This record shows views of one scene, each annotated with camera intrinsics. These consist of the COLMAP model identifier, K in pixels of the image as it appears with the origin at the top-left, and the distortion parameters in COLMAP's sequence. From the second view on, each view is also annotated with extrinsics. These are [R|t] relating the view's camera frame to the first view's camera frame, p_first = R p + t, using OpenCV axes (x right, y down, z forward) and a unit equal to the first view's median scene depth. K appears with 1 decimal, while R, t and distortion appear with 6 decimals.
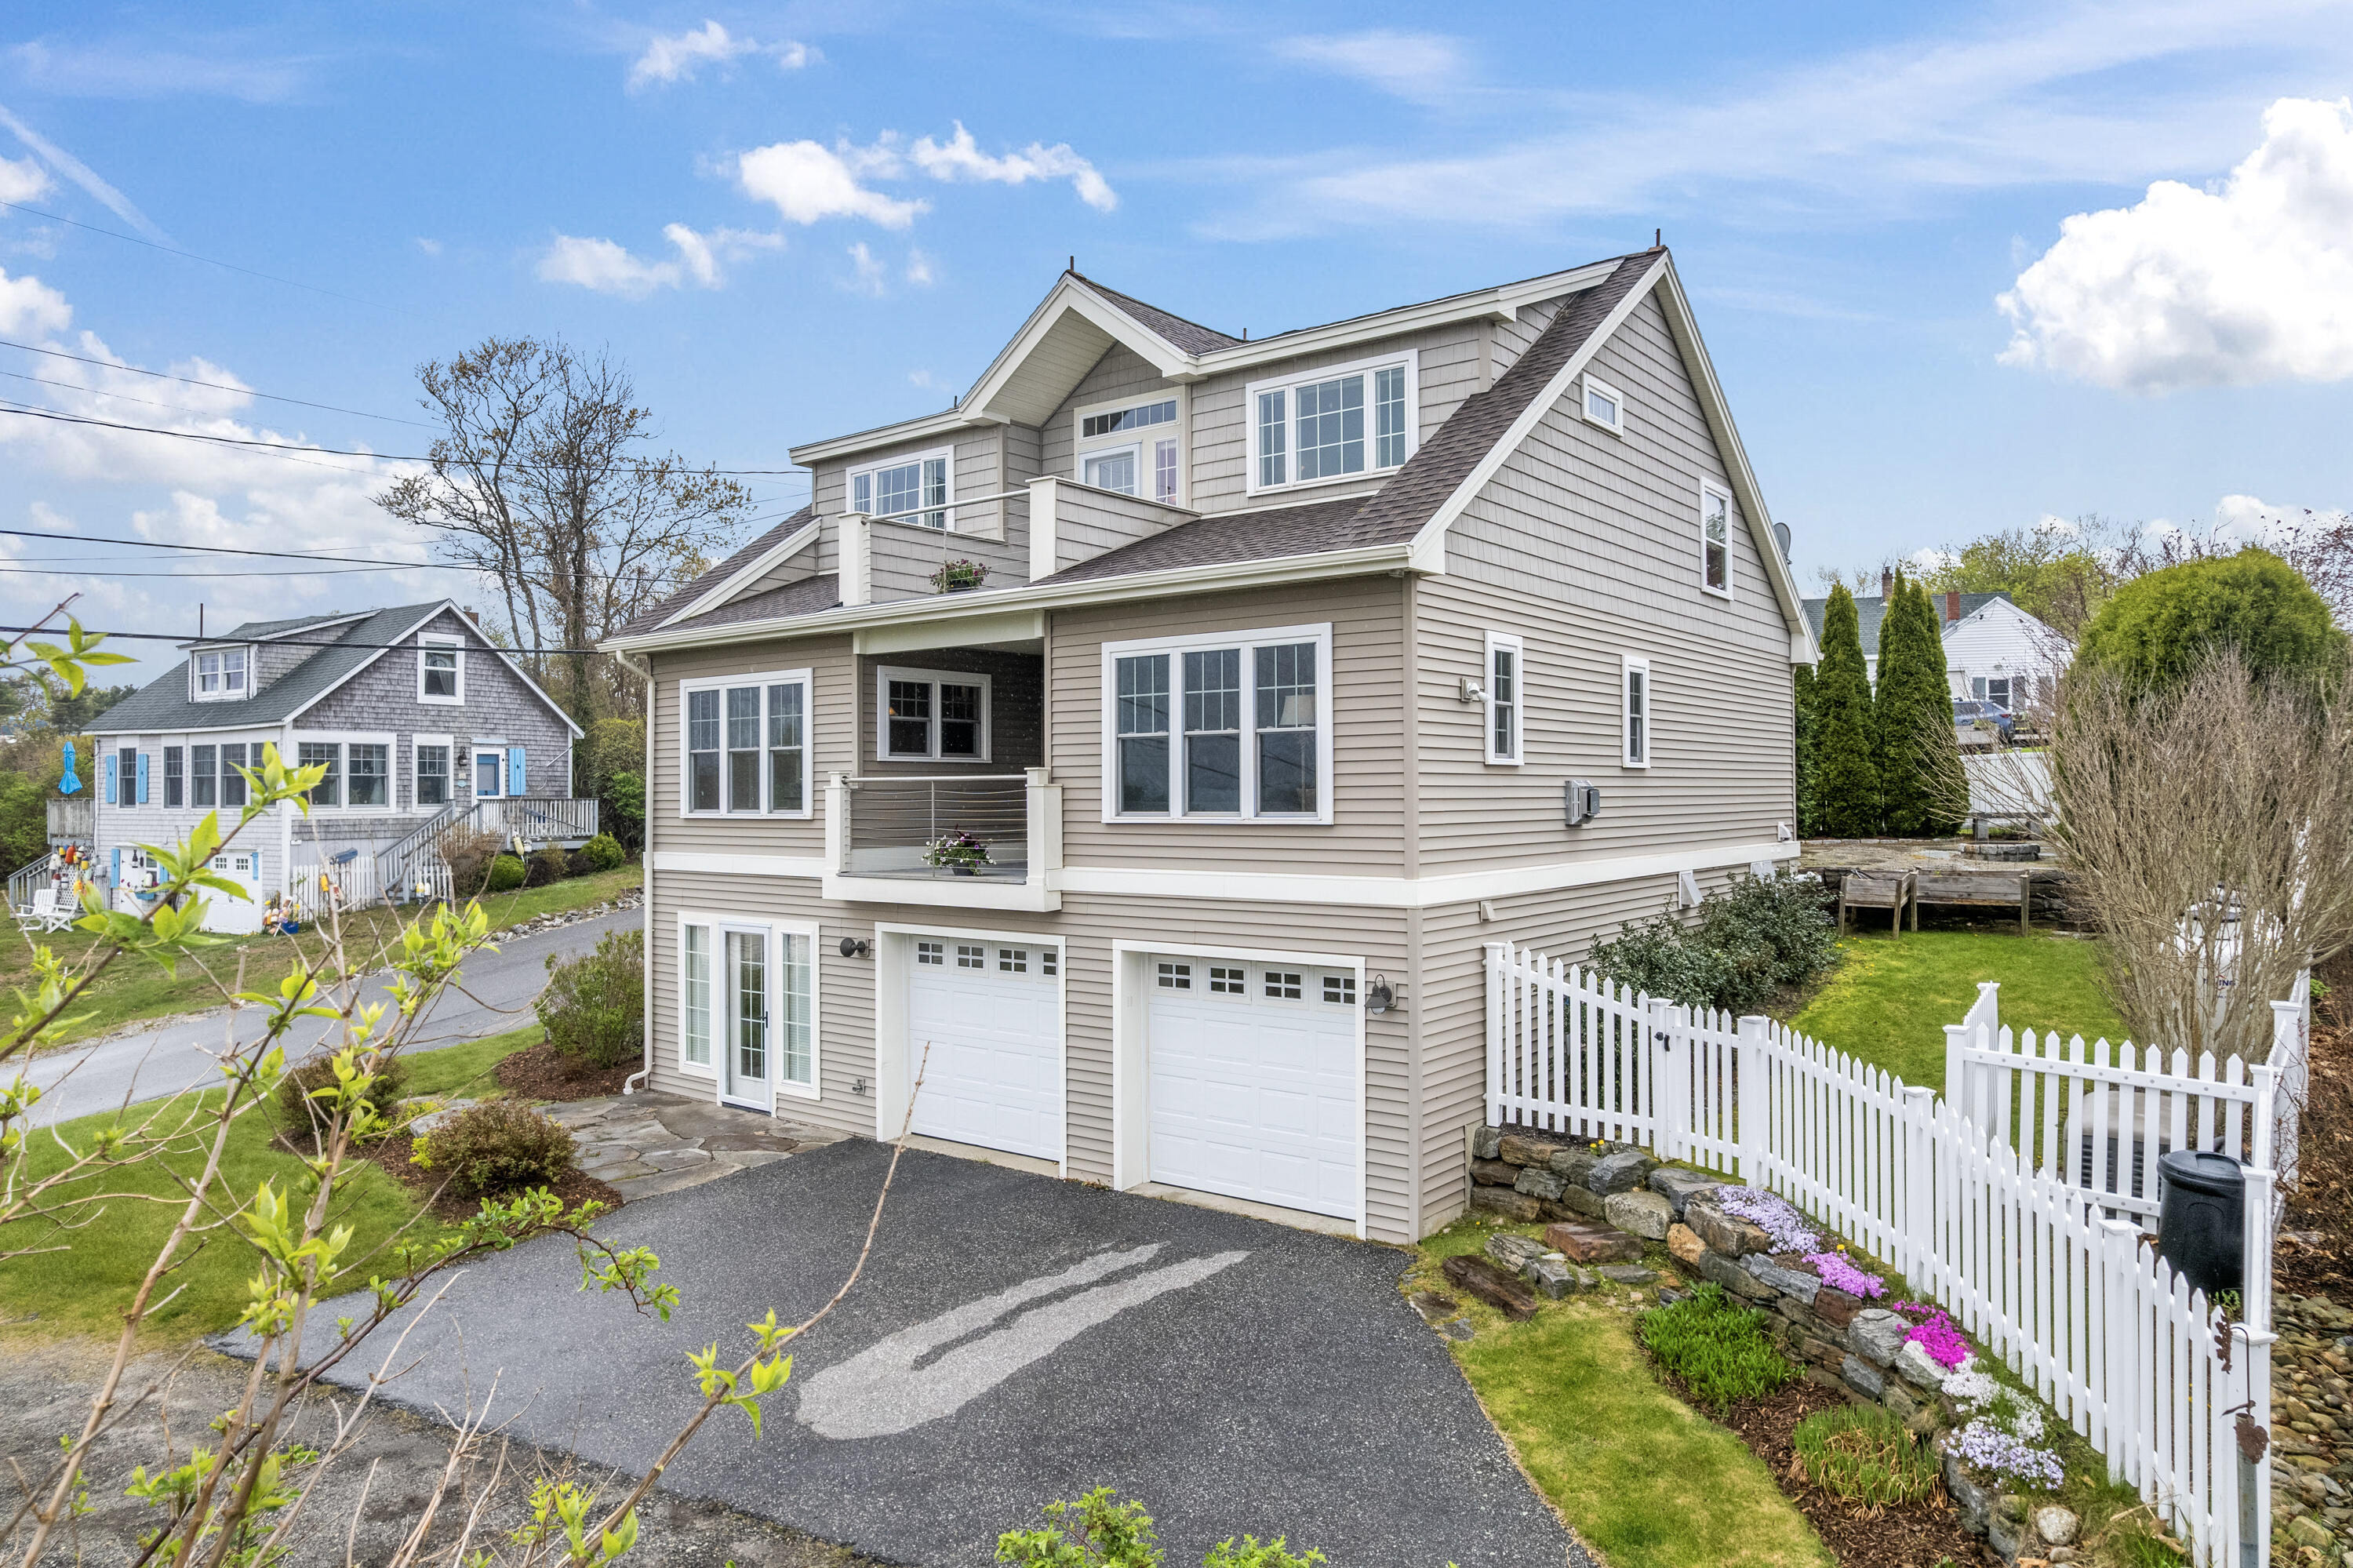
lens RADIAL K [[1508.8, 0, 1176.5], [0, 1508.8, 784.0], [0, 0, 1]] dist [-0.039925, 0.000844]
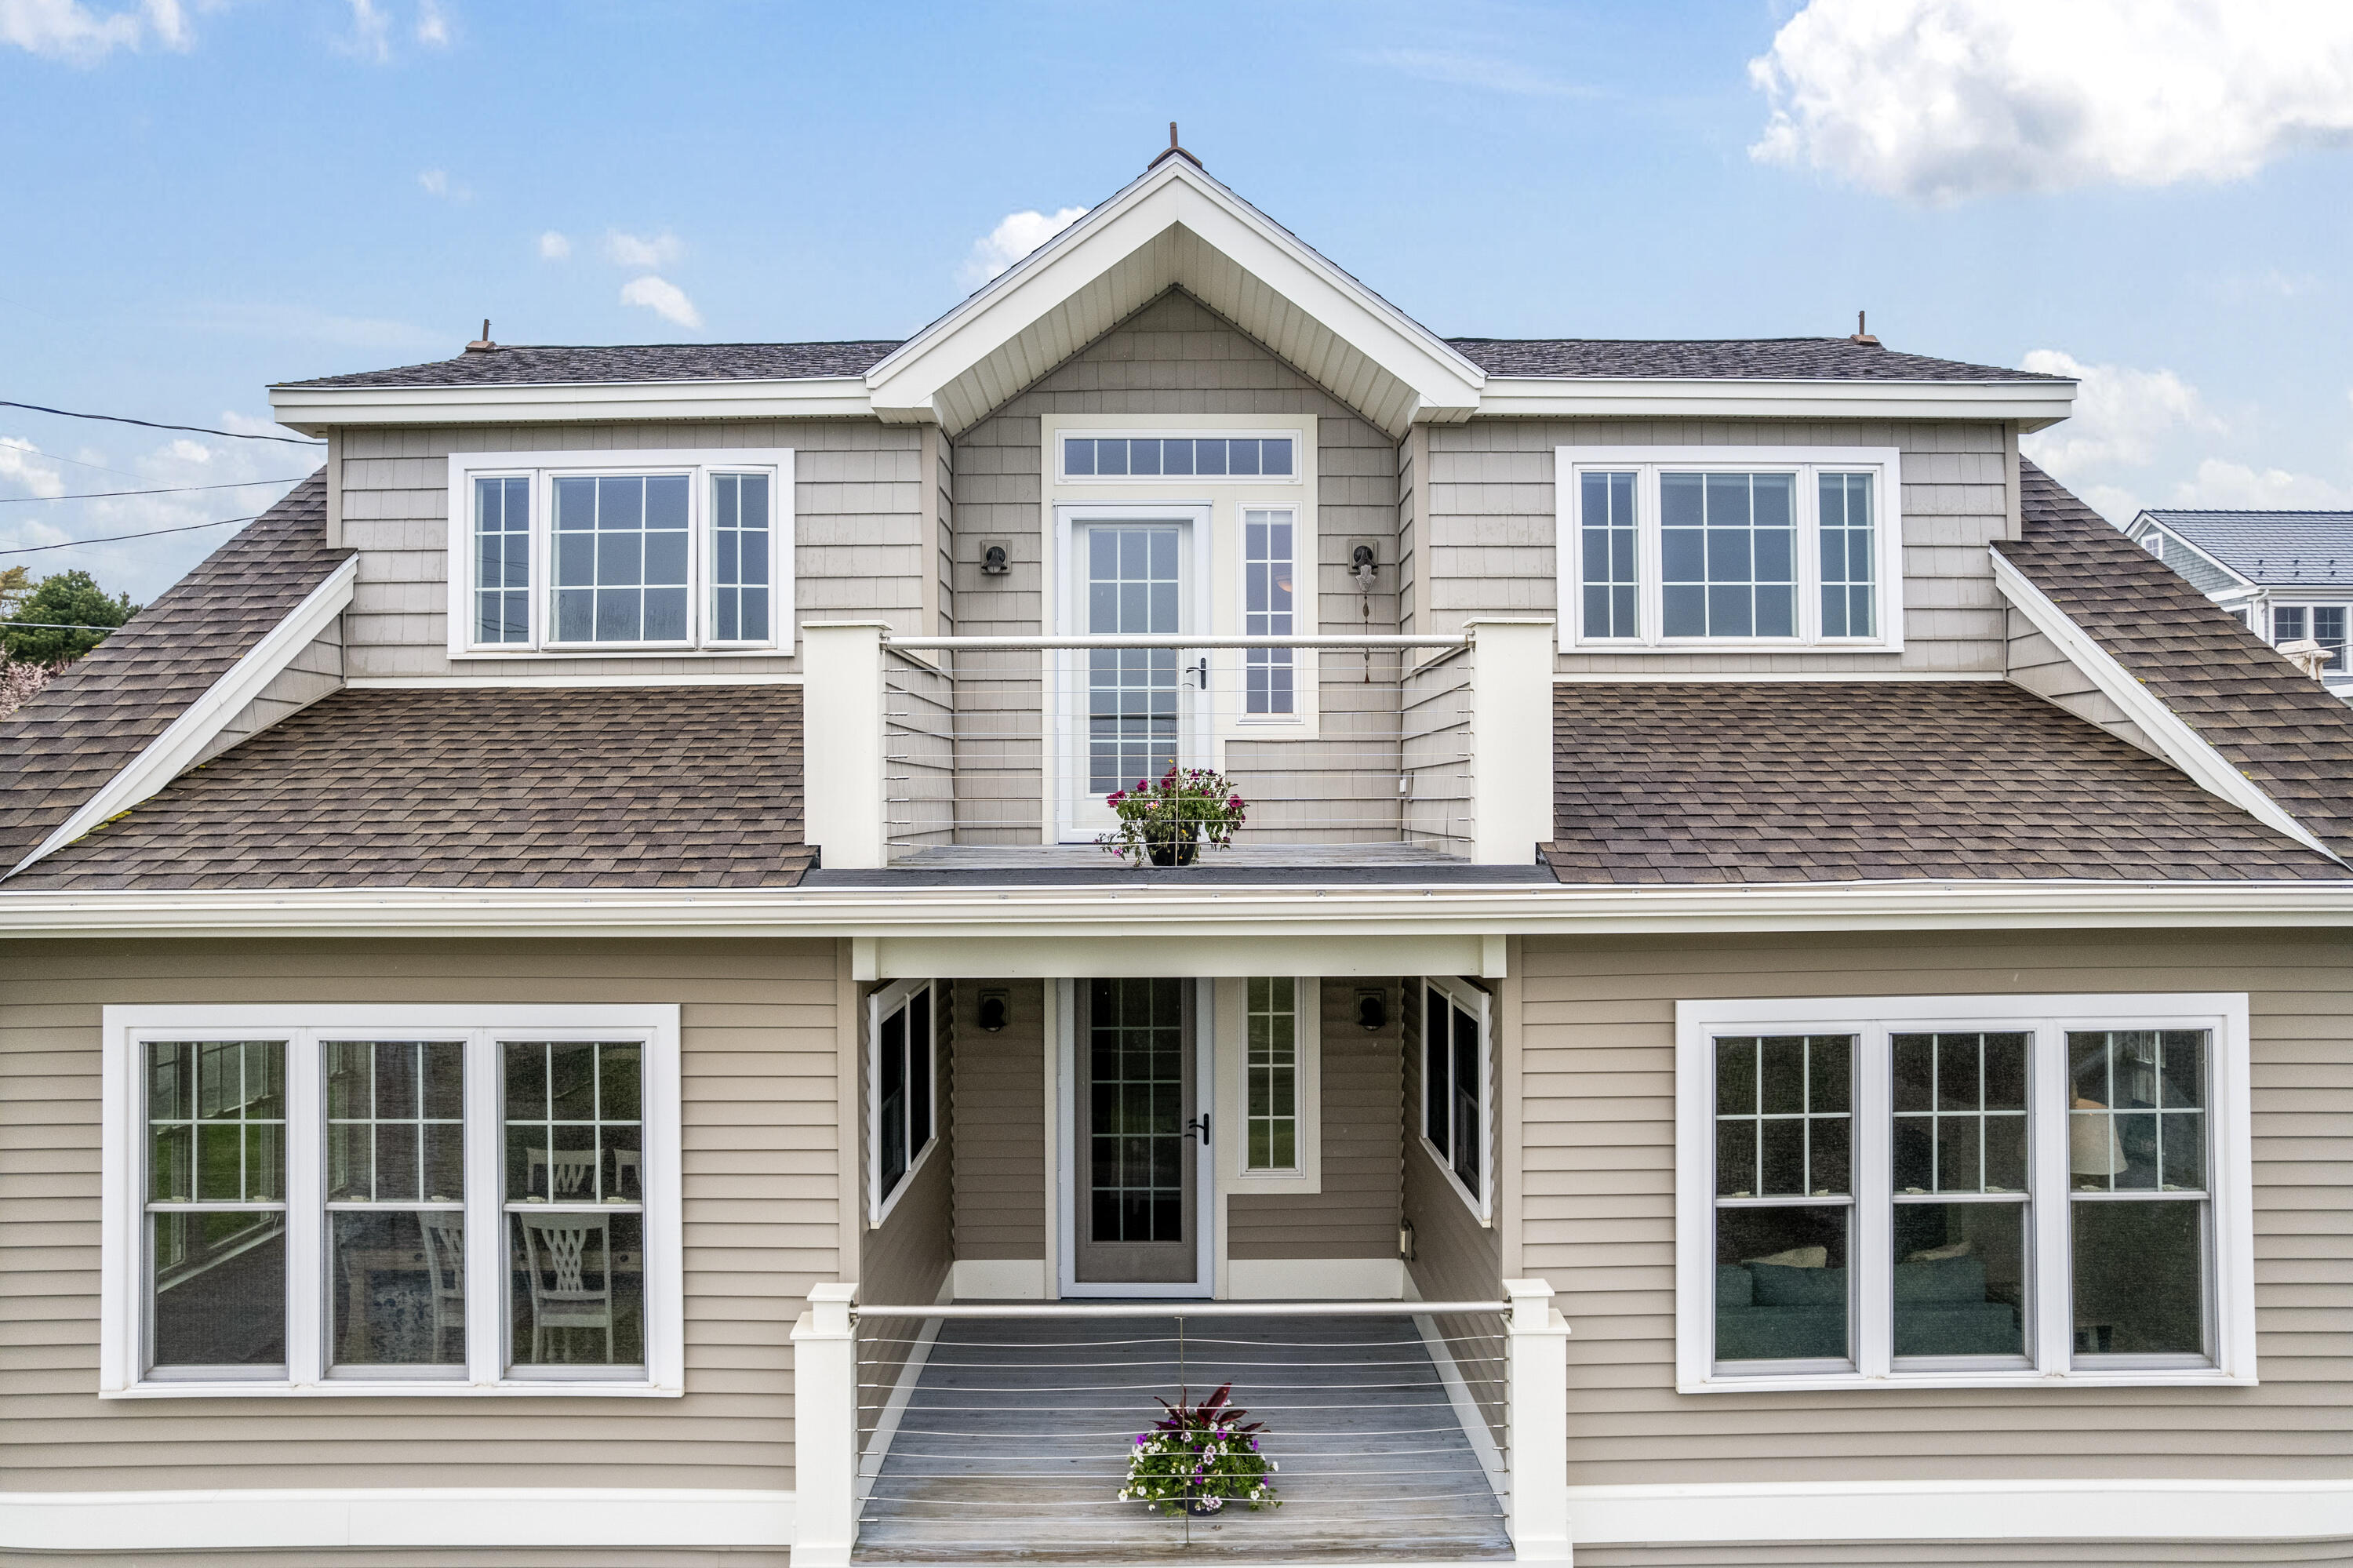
lens RADIAL K [[1508.8, 0, 1176.5], [0, 1508.8, 784.0], [0, 0, 1]] dist [-0.039925, 0.000844]
pose [[0.787813, 0.000159, 0.615914, -0.403026], [-0.002097, 0.999995, 0.002424, -0.143987], [-0.615911, -0.003202, 0.787809, 0.653618]]
